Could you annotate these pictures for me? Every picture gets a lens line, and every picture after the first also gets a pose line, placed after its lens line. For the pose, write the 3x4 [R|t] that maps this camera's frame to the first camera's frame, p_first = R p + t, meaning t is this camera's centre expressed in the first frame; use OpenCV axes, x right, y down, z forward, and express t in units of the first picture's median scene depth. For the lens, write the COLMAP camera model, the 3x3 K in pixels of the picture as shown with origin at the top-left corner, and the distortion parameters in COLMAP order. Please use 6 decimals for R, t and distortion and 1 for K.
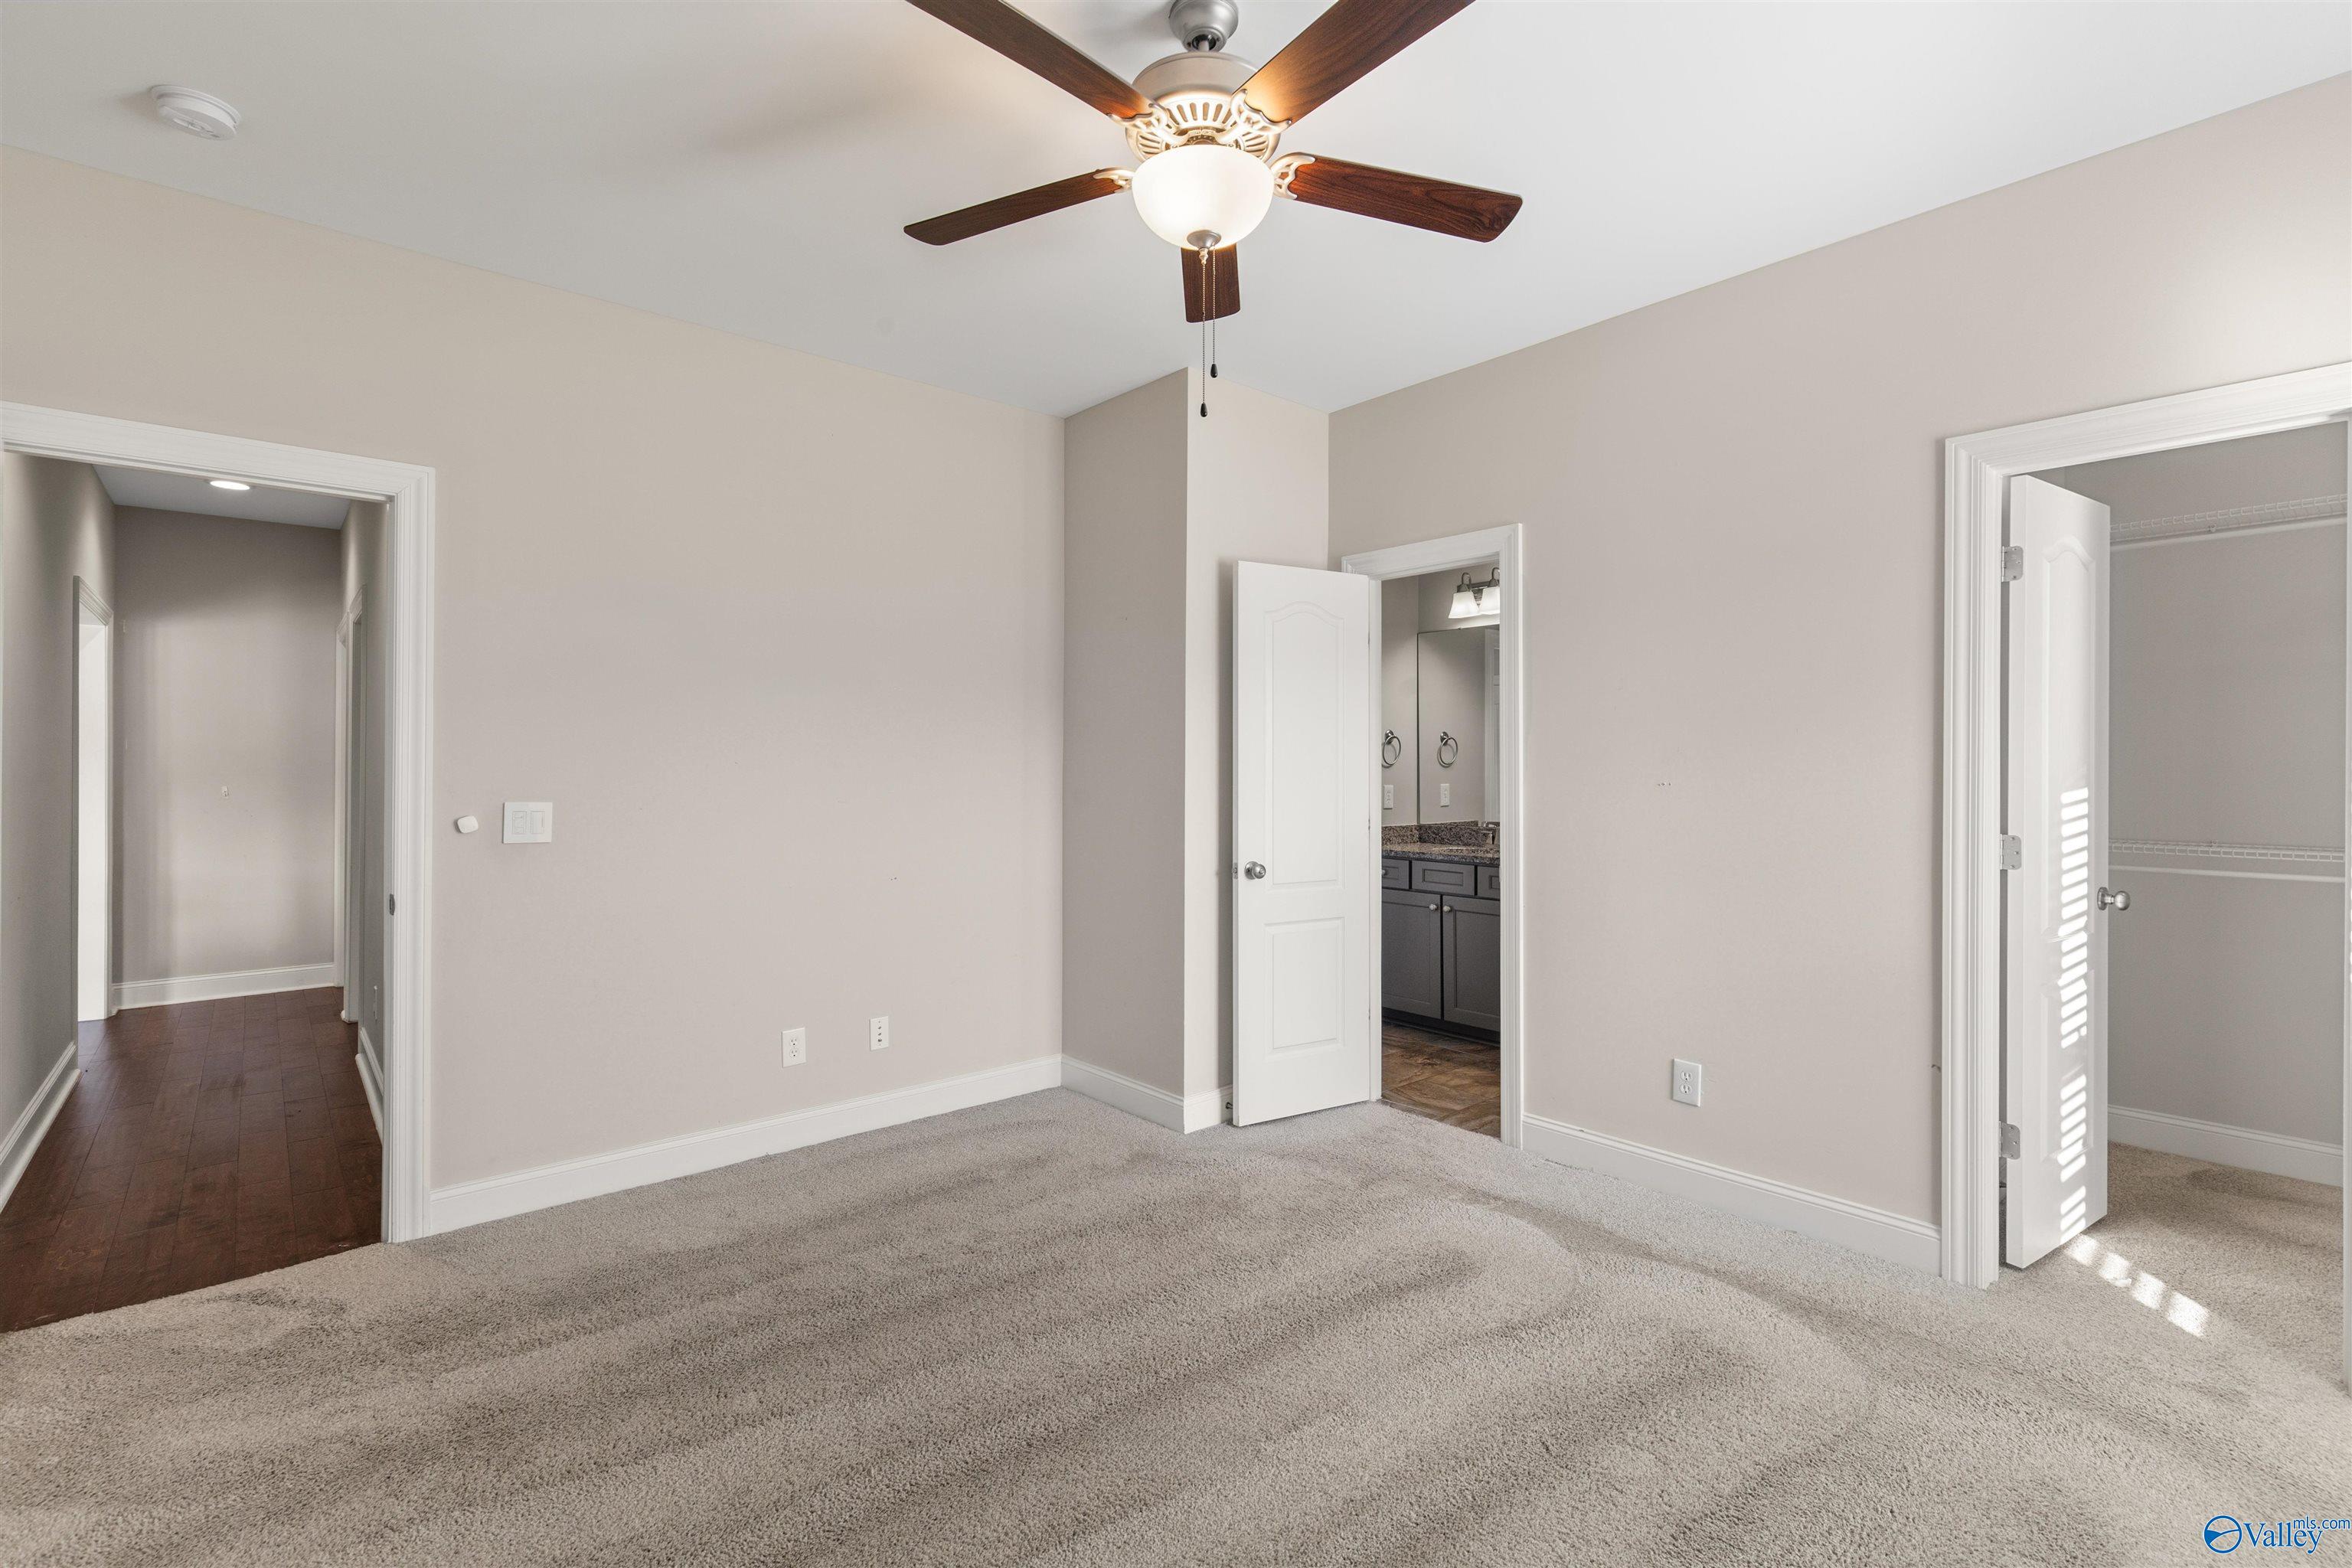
lens RADIAL K [[1065.9, 0, 1187.0], [0, 1065.9, 746.0], [0, 0, 1]] dist [0.003002, 0.000460]
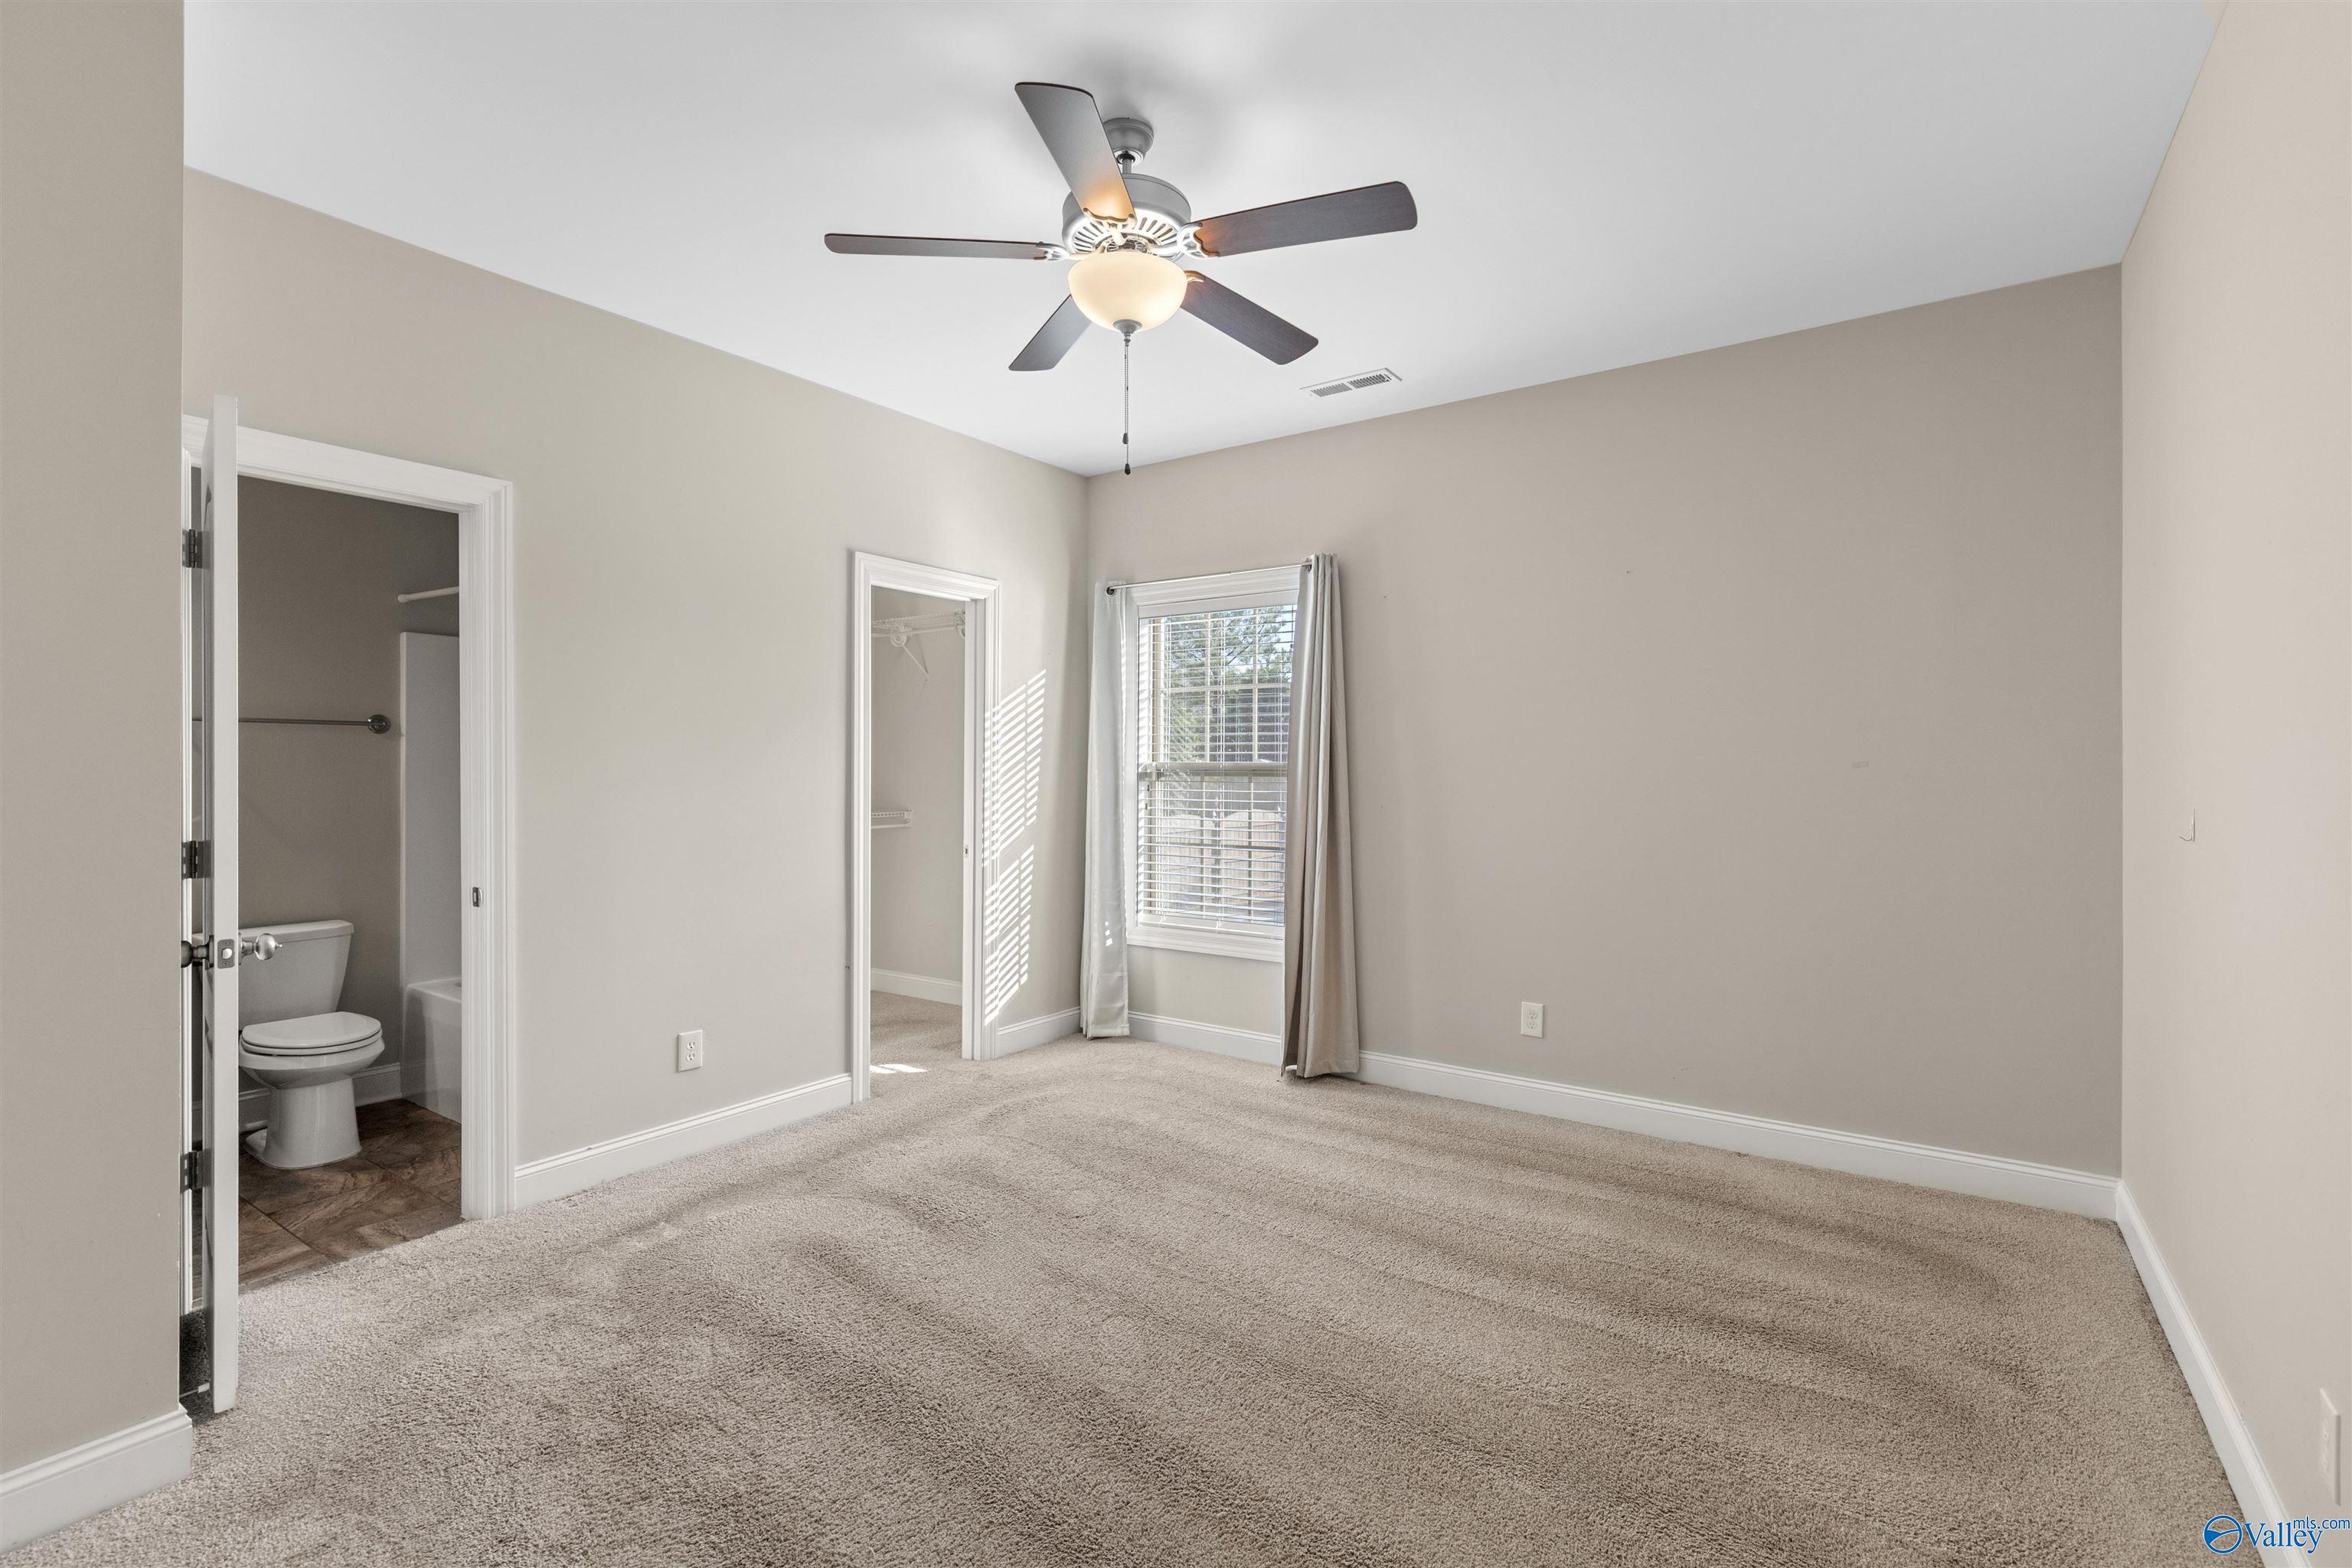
lens RADIAL K [[1051.8, 0, 1176.5], [0, 1051.8, 776.3], [0, 0, 1]] dist [0.005549, 0.000003]
pose [[-0.238467, -0.005744, 0.971134, -0.846986], [-0.017562, 0.999844, 0.001601, 0.020625], [-0.970992, -0.016673, -0.238531, 0.909289]]
